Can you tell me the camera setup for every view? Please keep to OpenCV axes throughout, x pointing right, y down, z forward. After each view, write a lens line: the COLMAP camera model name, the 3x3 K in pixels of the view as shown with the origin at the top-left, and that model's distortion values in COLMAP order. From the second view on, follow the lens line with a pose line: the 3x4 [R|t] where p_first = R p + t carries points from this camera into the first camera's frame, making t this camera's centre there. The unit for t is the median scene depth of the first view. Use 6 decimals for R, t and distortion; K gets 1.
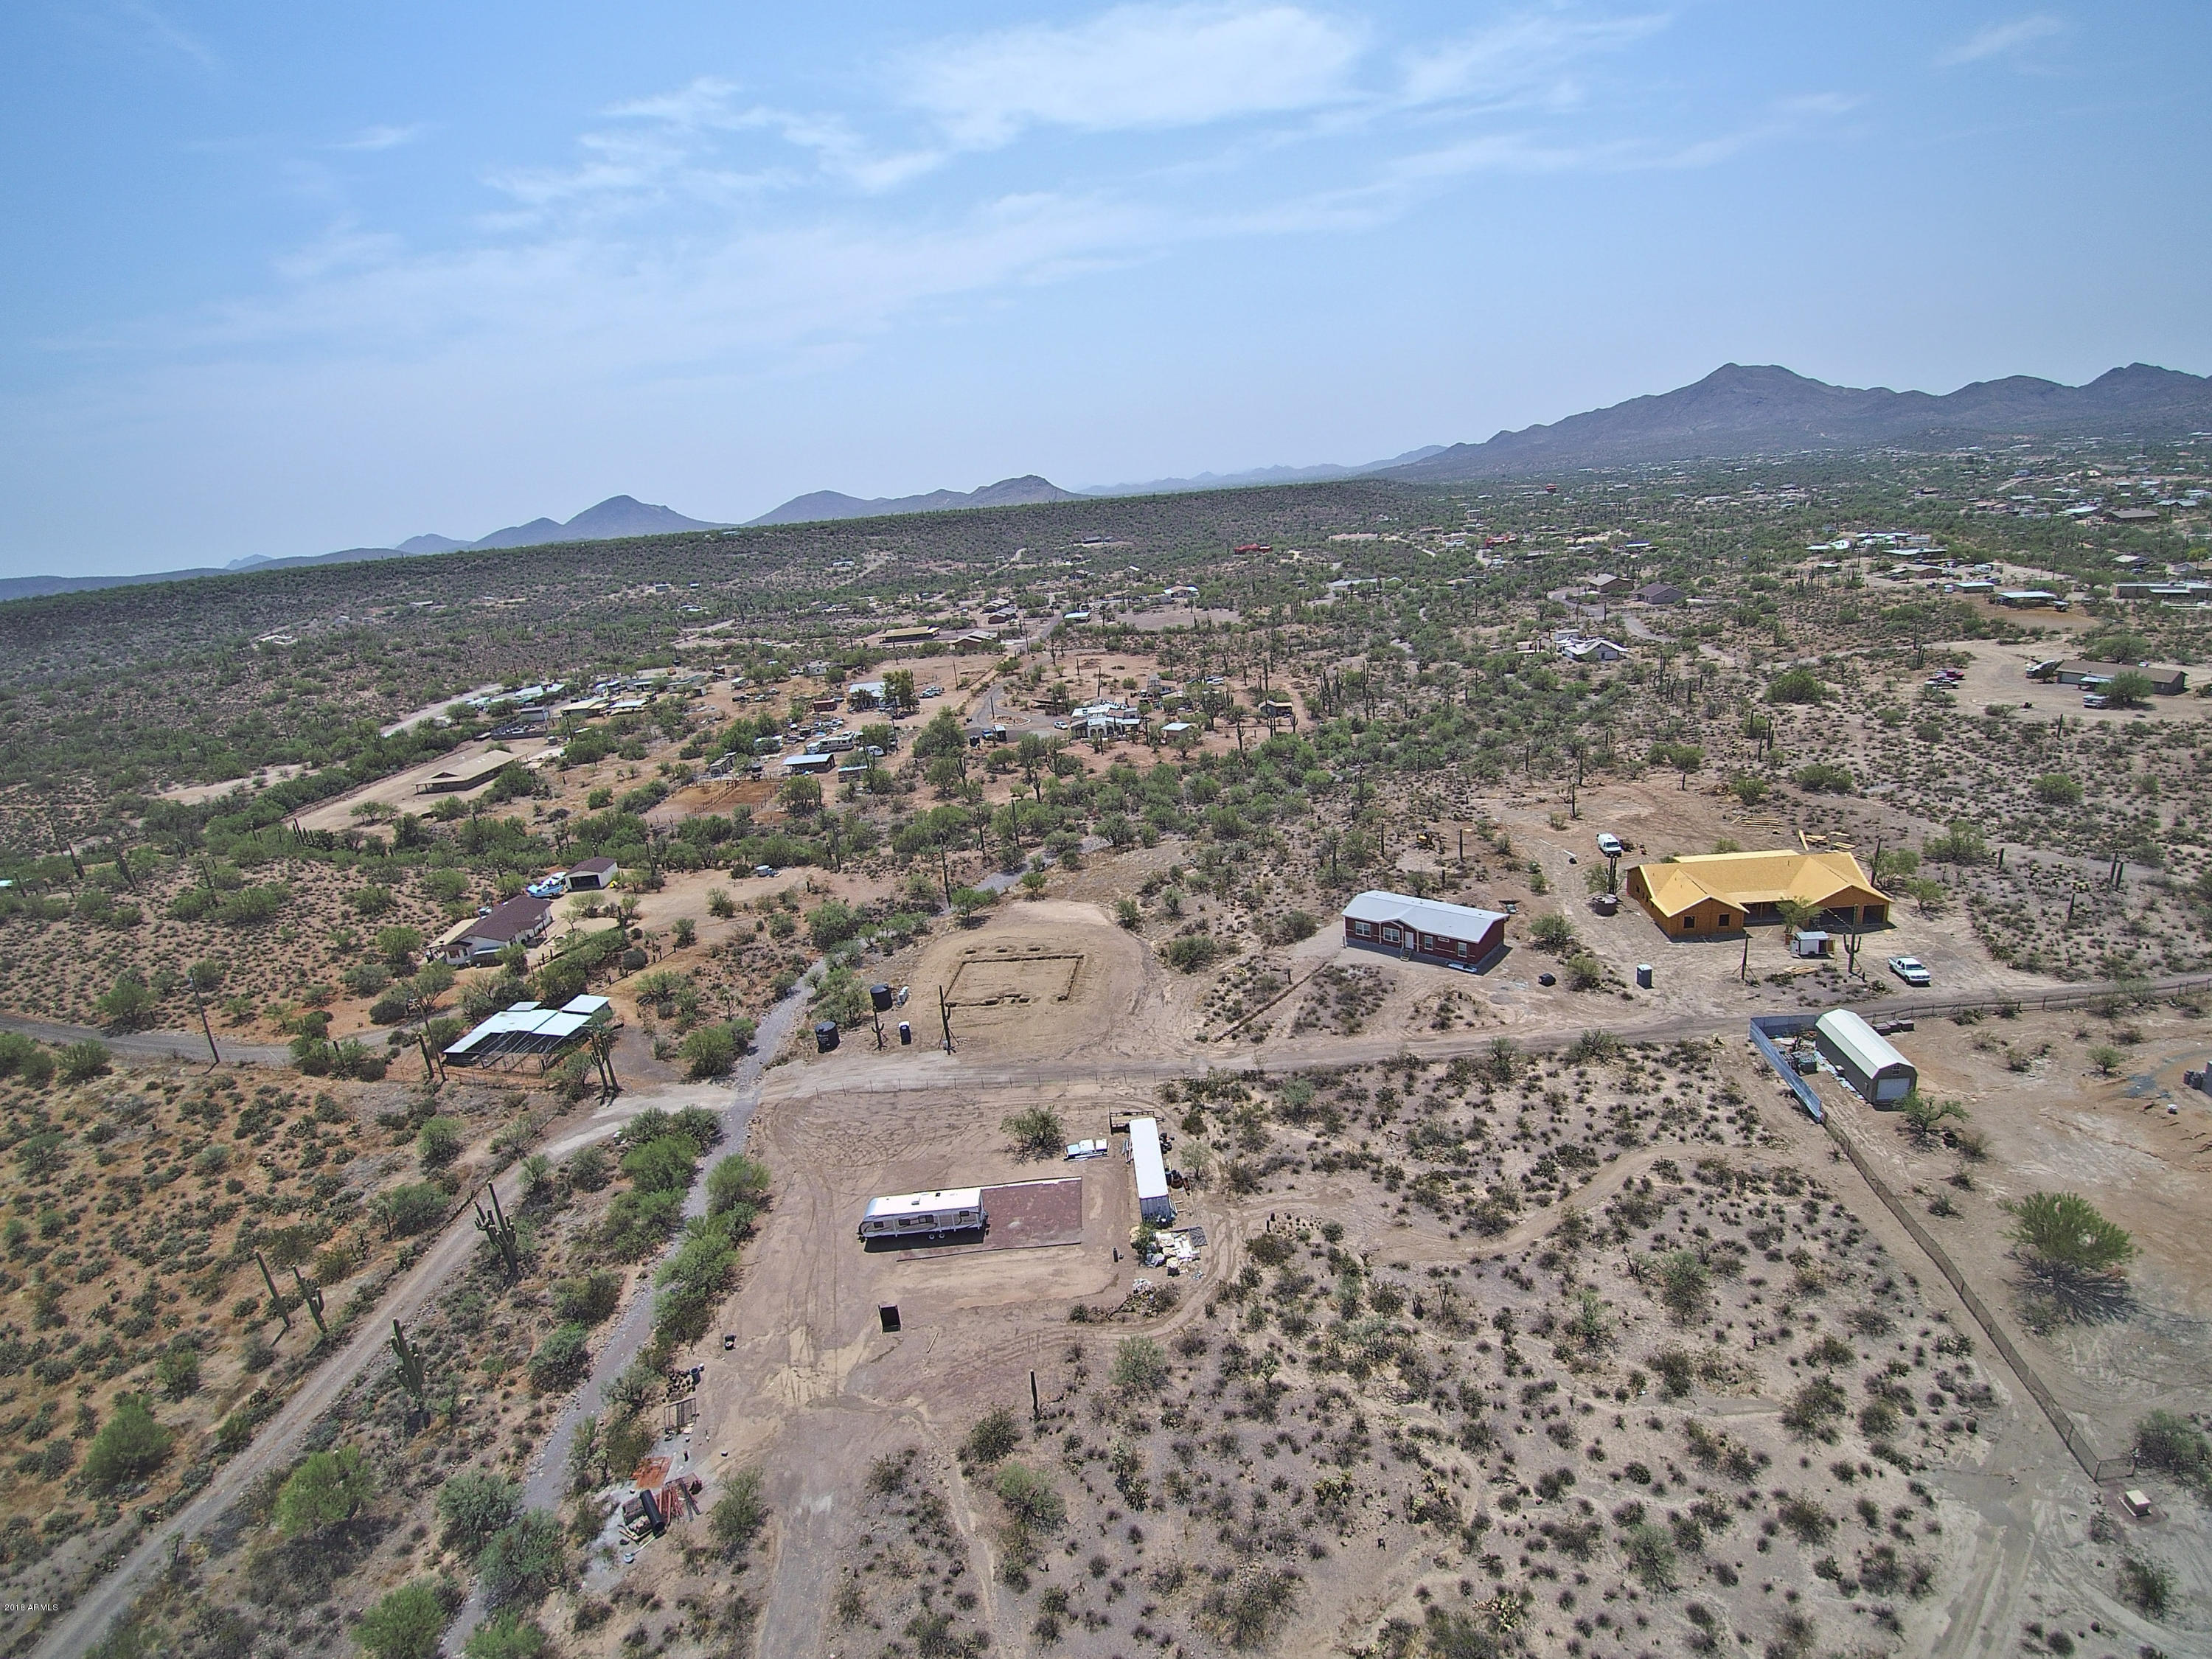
lens RADIAL K [[1107.9, 0, 1104.6], [0, 1107.9, 820.6], [0, 0, 1]] dist [-0.034535, -0.013941]
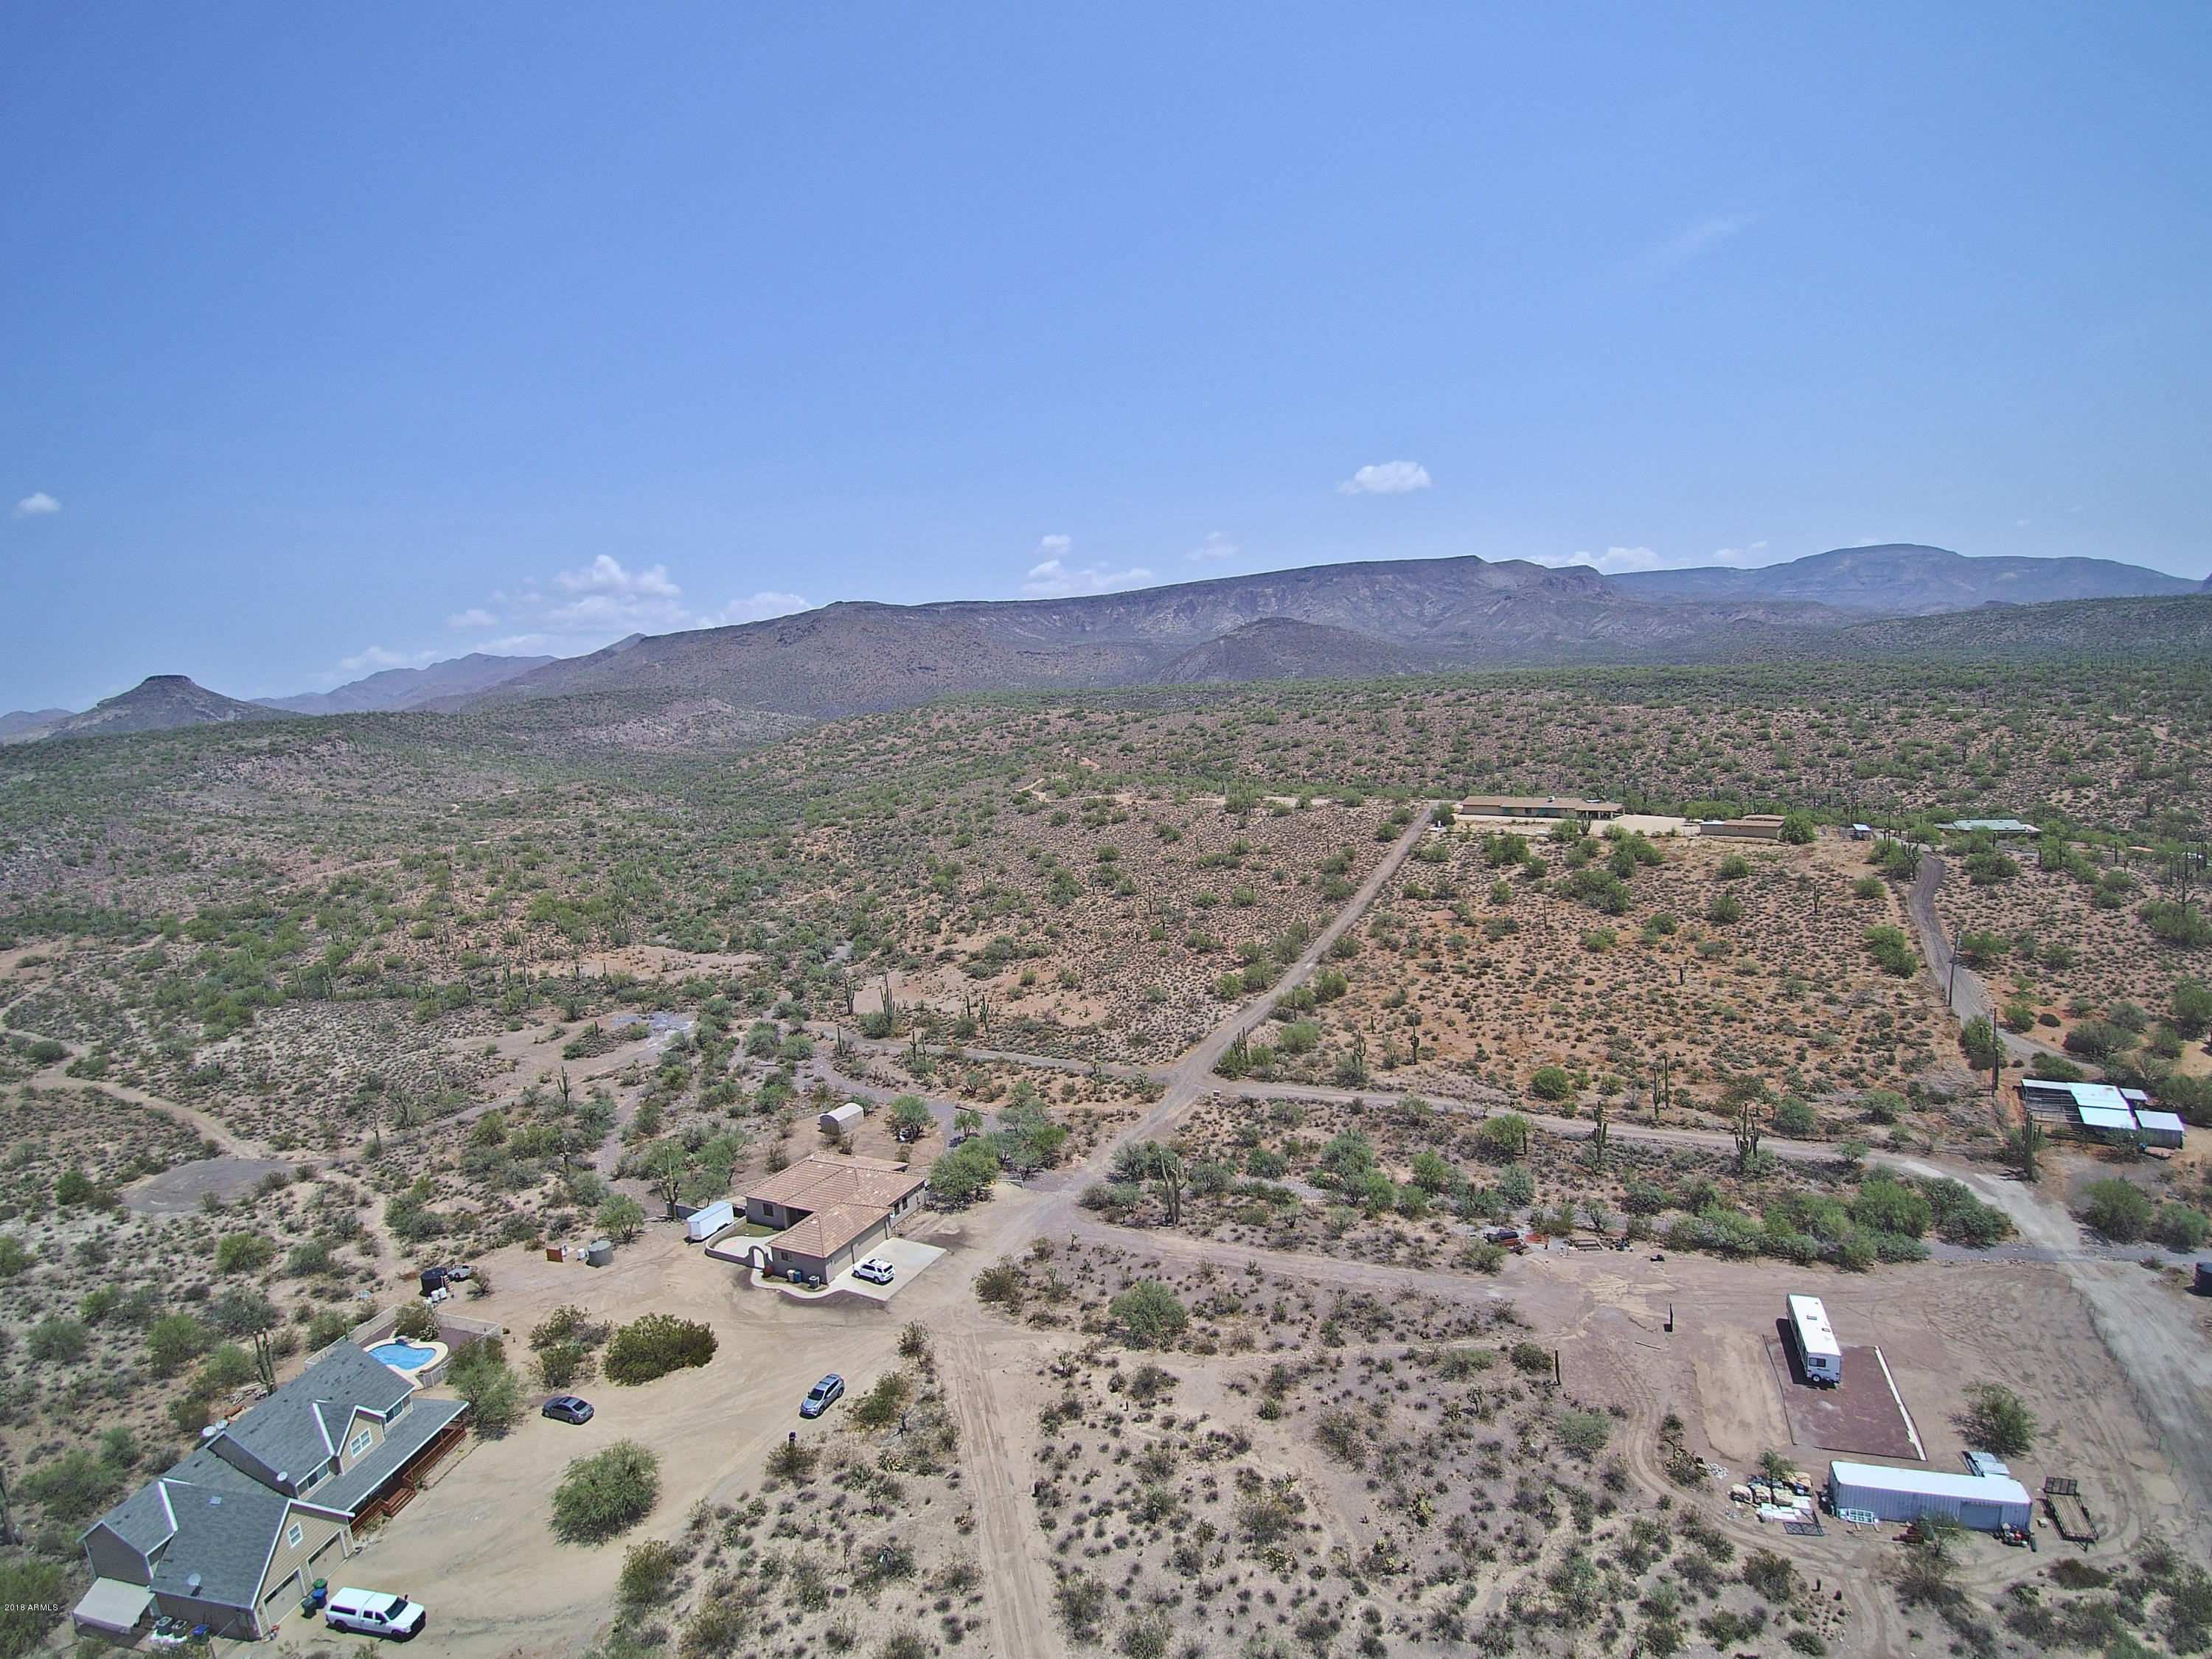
lens RADIAL K [[1071.5, 0, 1121.7], [0, 1071.5, 821.7], [0, 0, 1]] dist [-0.027917, -0.018310]
pose [[-0.384748, 0.231733, -0.893459, 0.902291], [-0.163936, 0.935426, 0.313213, -0.306283], [0.908347, 0.266978, -0.321914, 0.654410]]
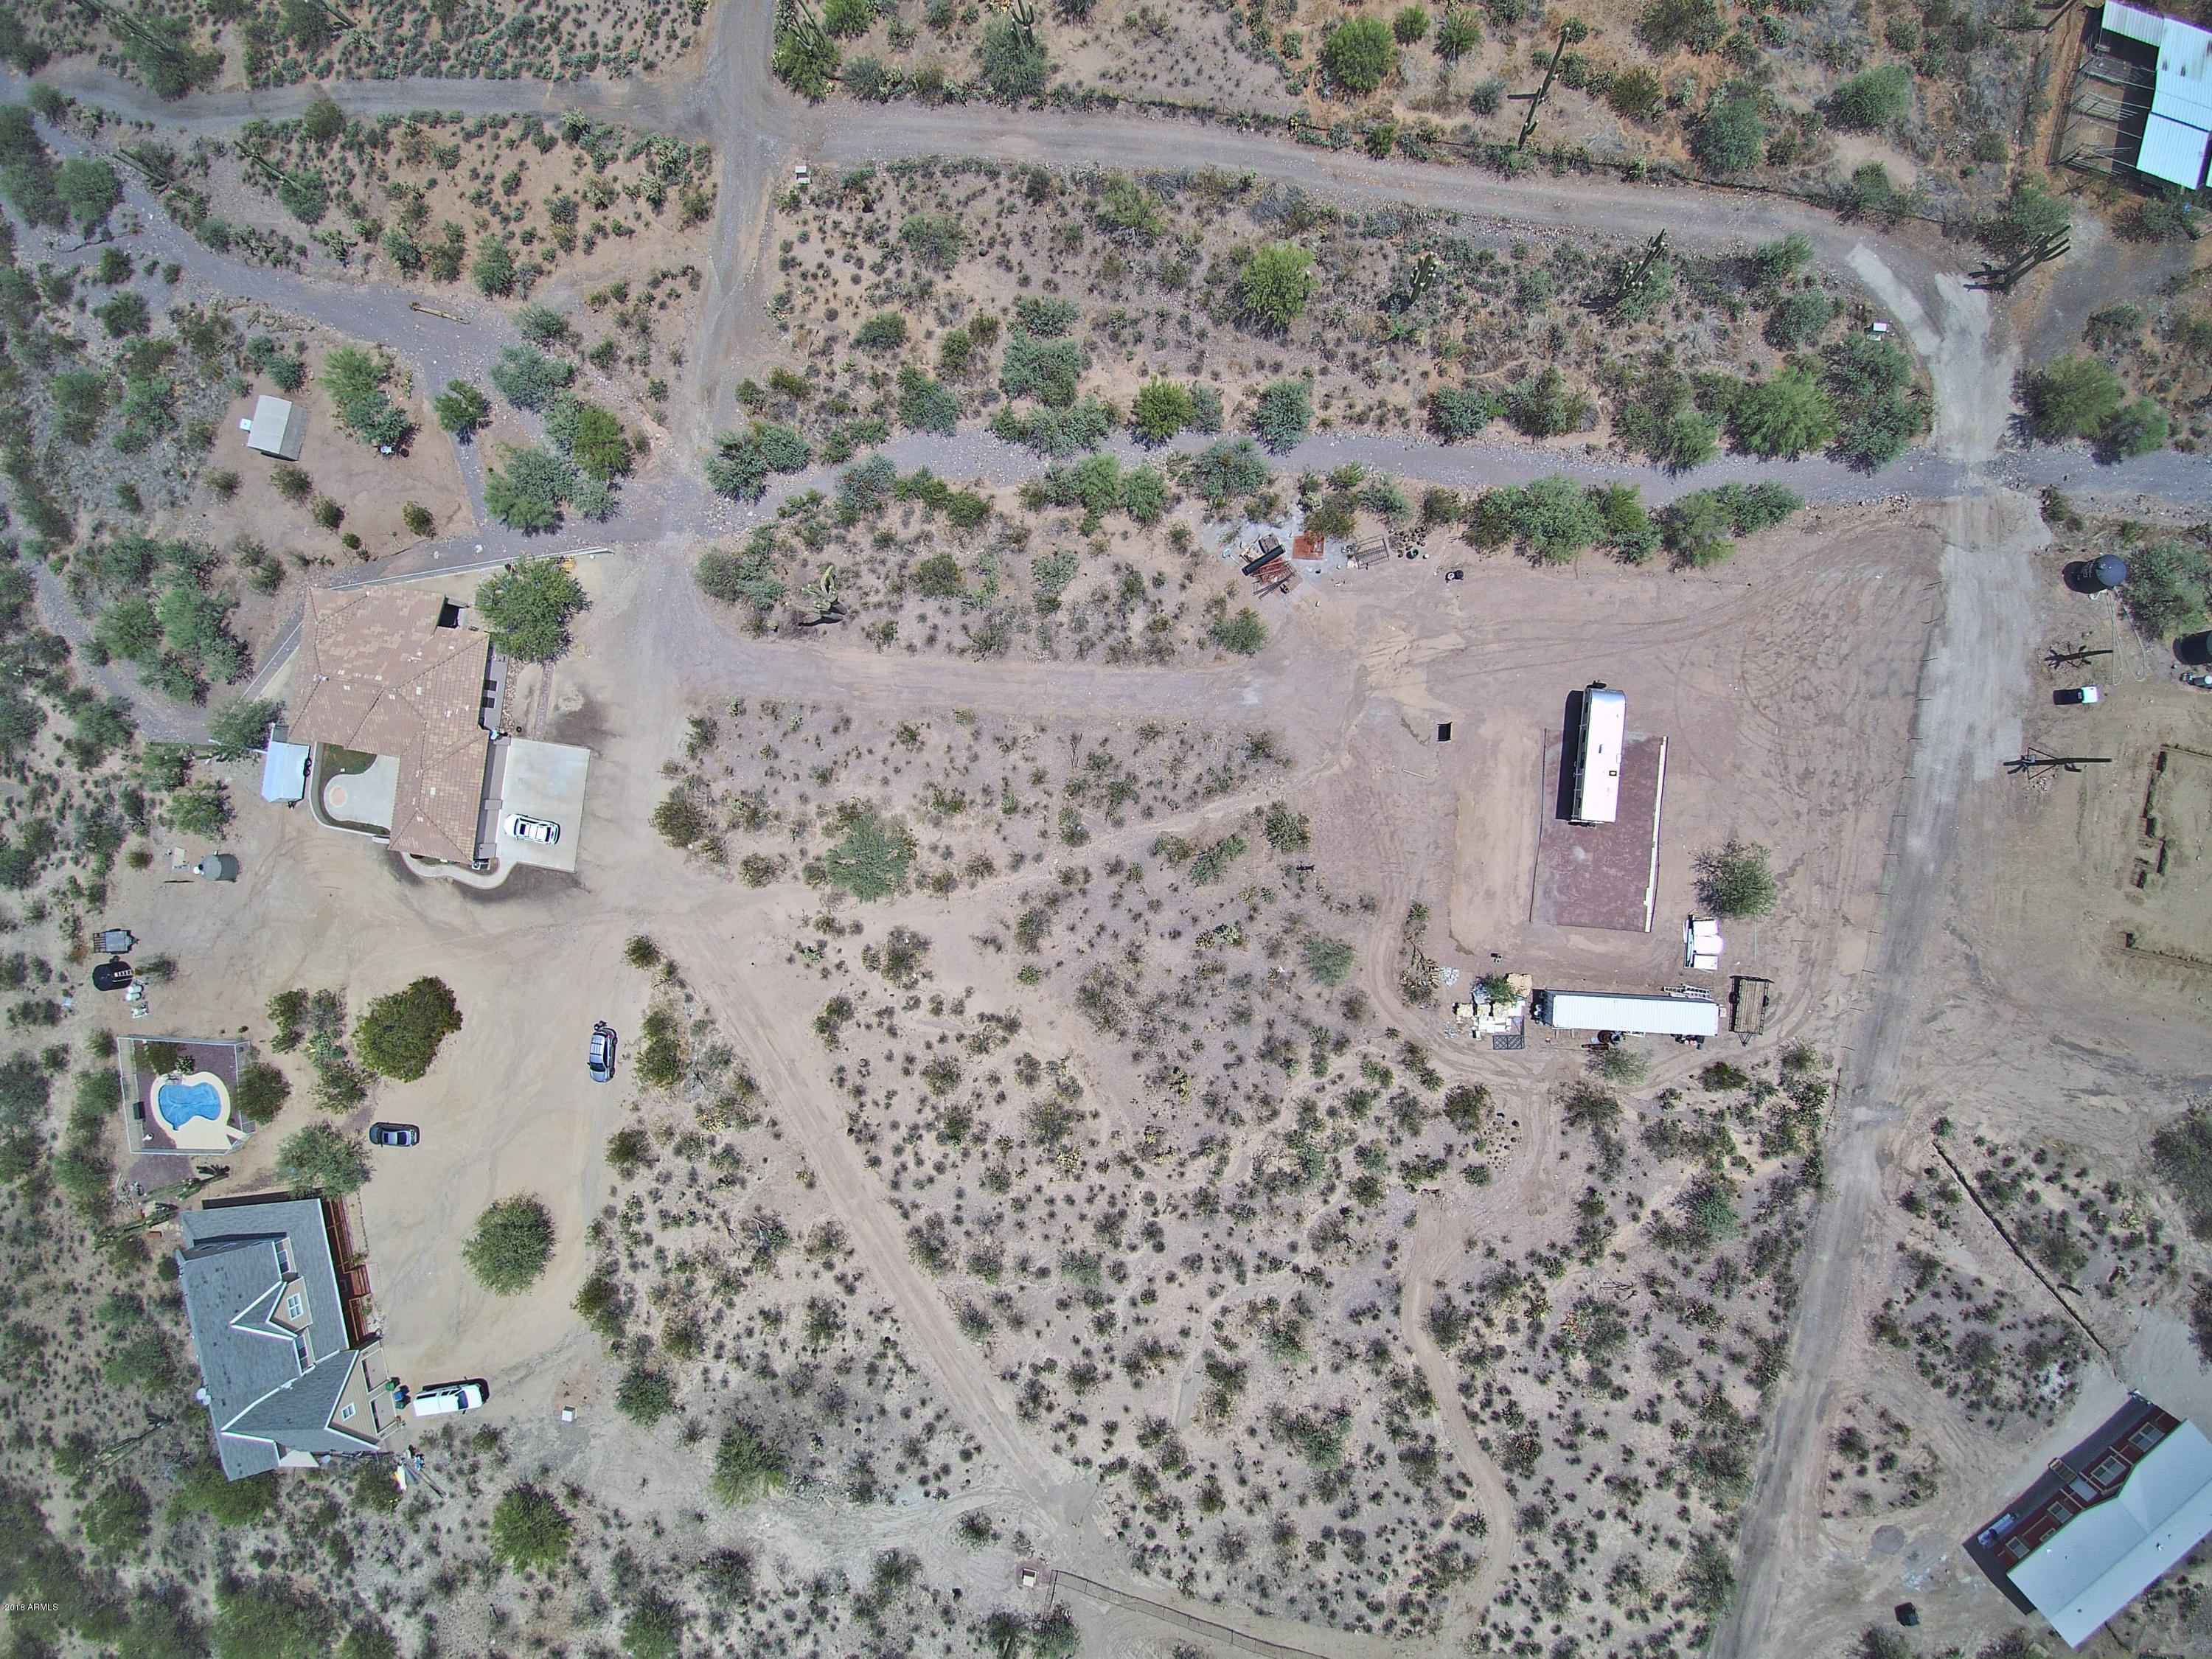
lens RADIAL K [[1012.9, 0, 1113.8], [0, 1012.9, 845.0], [0, 0, 1]] dist [-0.030039, -0.015468]
pose [[-0.082314, 0.989295, 0.120494, -0.172099], [-0.162368, -0.132601, 0.977780, -0.425215], [0.983291, 0.060920, 0.171545, 0.513342]]
